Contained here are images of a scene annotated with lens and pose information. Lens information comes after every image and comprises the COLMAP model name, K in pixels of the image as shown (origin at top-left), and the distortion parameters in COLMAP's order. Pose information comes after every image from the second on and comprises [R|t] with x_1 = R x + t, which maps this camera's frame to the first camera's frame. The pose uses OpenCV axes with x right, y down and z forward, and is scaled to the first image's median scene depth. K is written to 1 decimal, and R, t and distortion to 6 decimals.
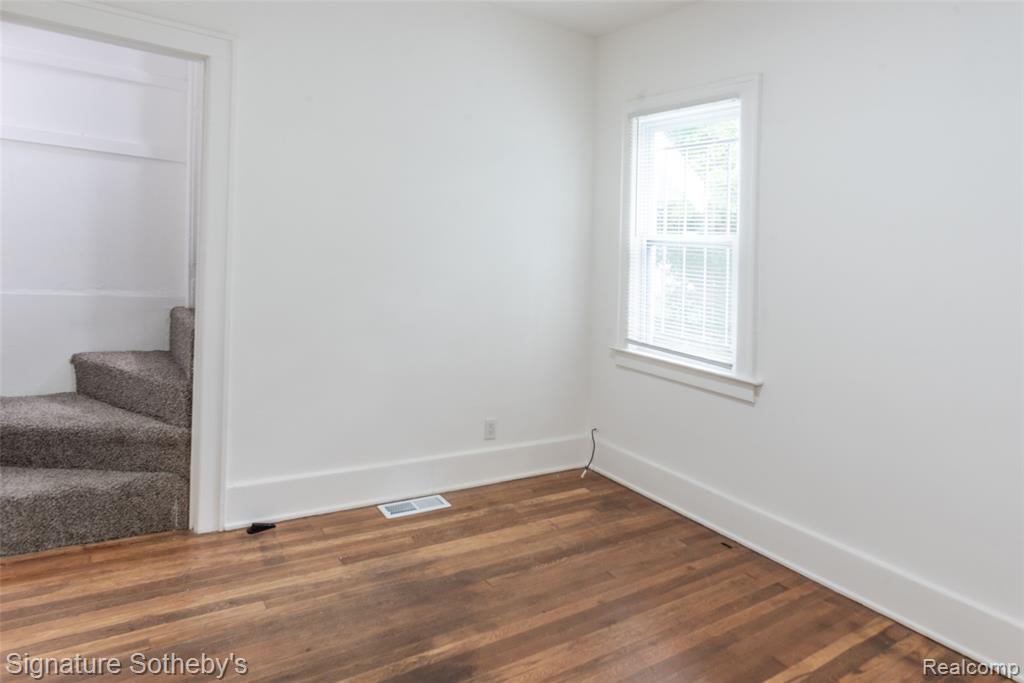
lens RADIAL K [[595.5, 0, 509.4], [0, 595.5, 347.9], [0, 0, 1]] dist [0.001766, 0.000750]
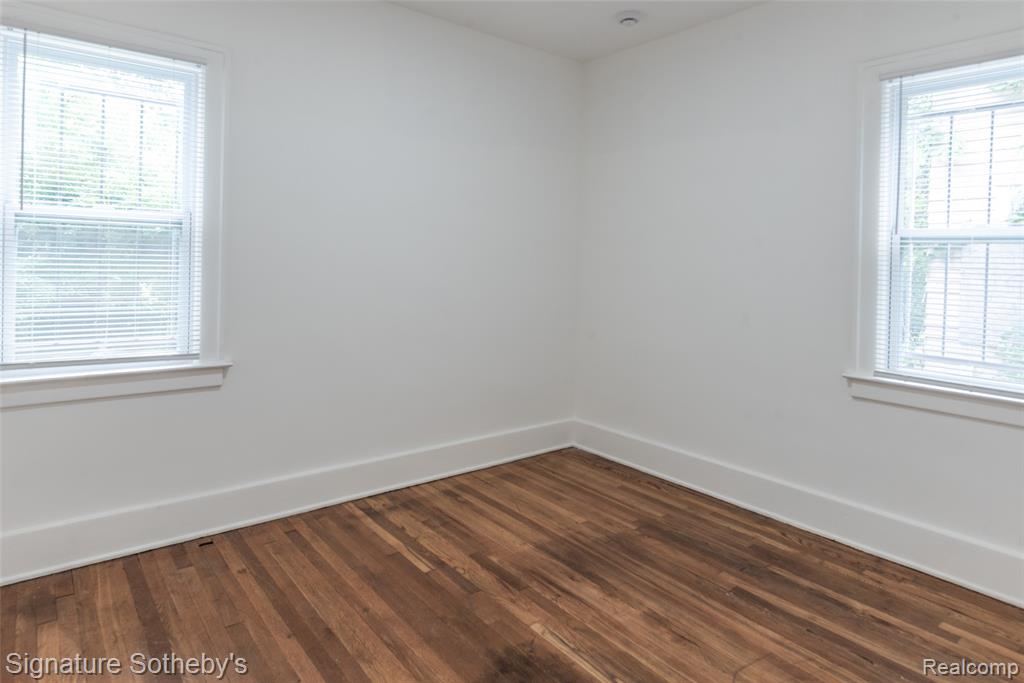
lens RADIAL K [[595.5, 0, 514.3], [0, 595.5, 332.1], [0, 0, 1]] dist [0.001766, 0.000750]
pose [[-0.075818, -0.197350, 0.977397, -0.626533], [0.122818, 0.970906, 0.205567, -0.150100], [-0.989529, 0.135627, -0.049374, 0.623863]]
